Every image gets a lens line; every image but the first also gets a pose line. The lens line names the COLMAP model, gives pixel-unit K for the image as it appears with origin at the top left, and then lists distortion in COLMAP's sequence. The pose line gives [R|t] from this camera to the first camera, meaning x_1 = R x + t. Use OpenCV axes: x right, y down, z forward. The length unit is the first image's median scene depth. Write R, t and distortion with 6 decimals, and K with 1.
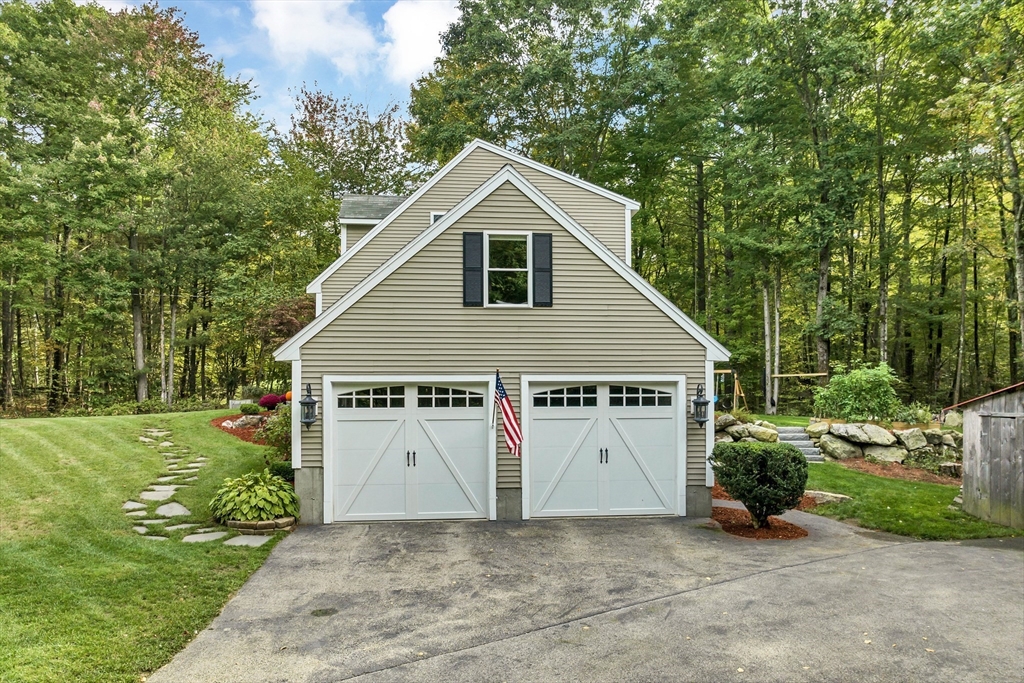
lens RADIAL K [[750.2, 0, 514.1], [0, 750.2, 380.4], [0, 0, 1]] dist [-0.031682, -0.000634]
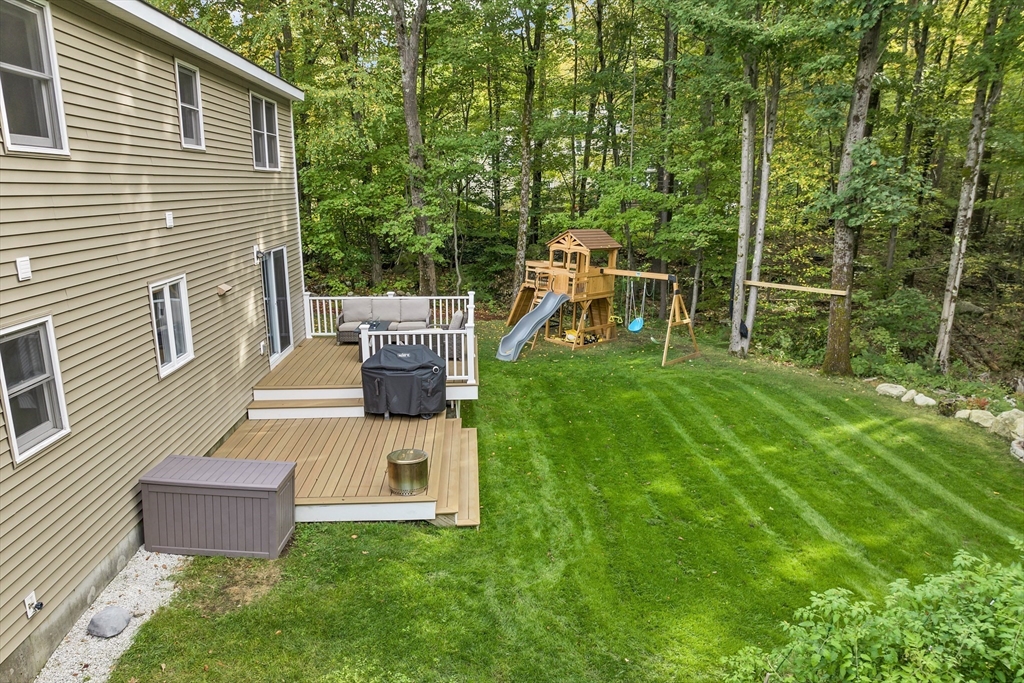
lens RADIAL K [[750.2, 0, 514.1], [0, 750.2, 380.4], [0, 0, 1]] dist [-0.031682, -0.000634]
pose [[0.999362, 0.011516, -0.033800, 0.348239], [-0.002073, 0.963683, 0.267042, -0.147792], [0.035648, -0.266802, 0.963092, 0.803793]]
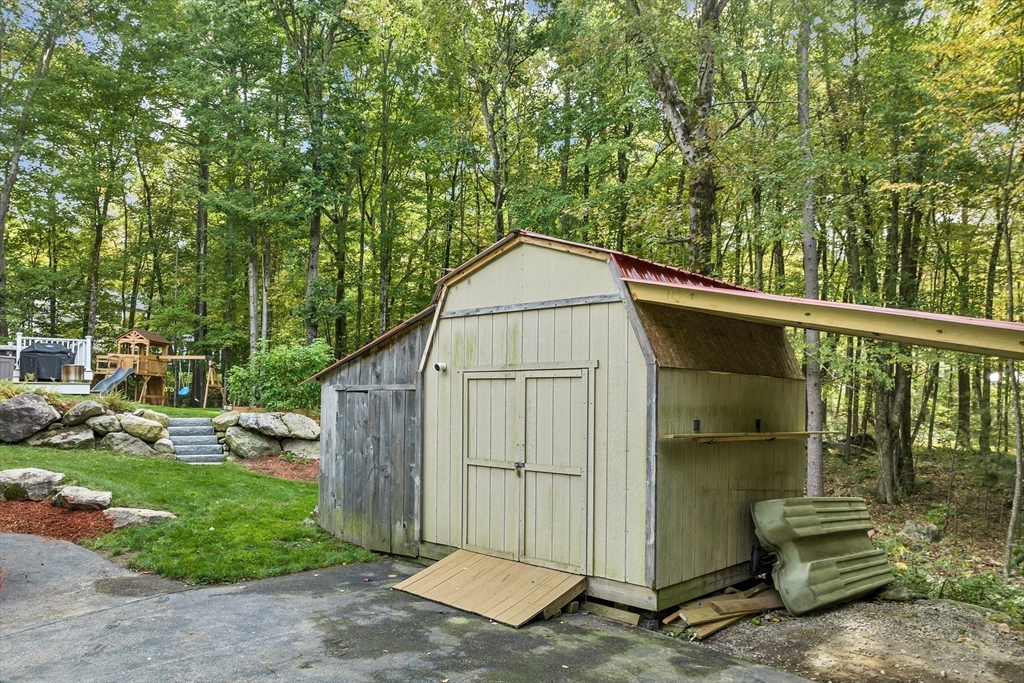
lens RADIAL K [[750.2, 0, 514.1], [0, 750.2, 380.4], [0, 0, 1]] dist [-0.031682, -0.000634]
pose [[0.850276, 0.017310, 0.526052, 0.255495], [-0.015255, 0.999850, -0.008243, 0.026492], [-0.526116, -0.001016, 0.850412, 0.193692]]
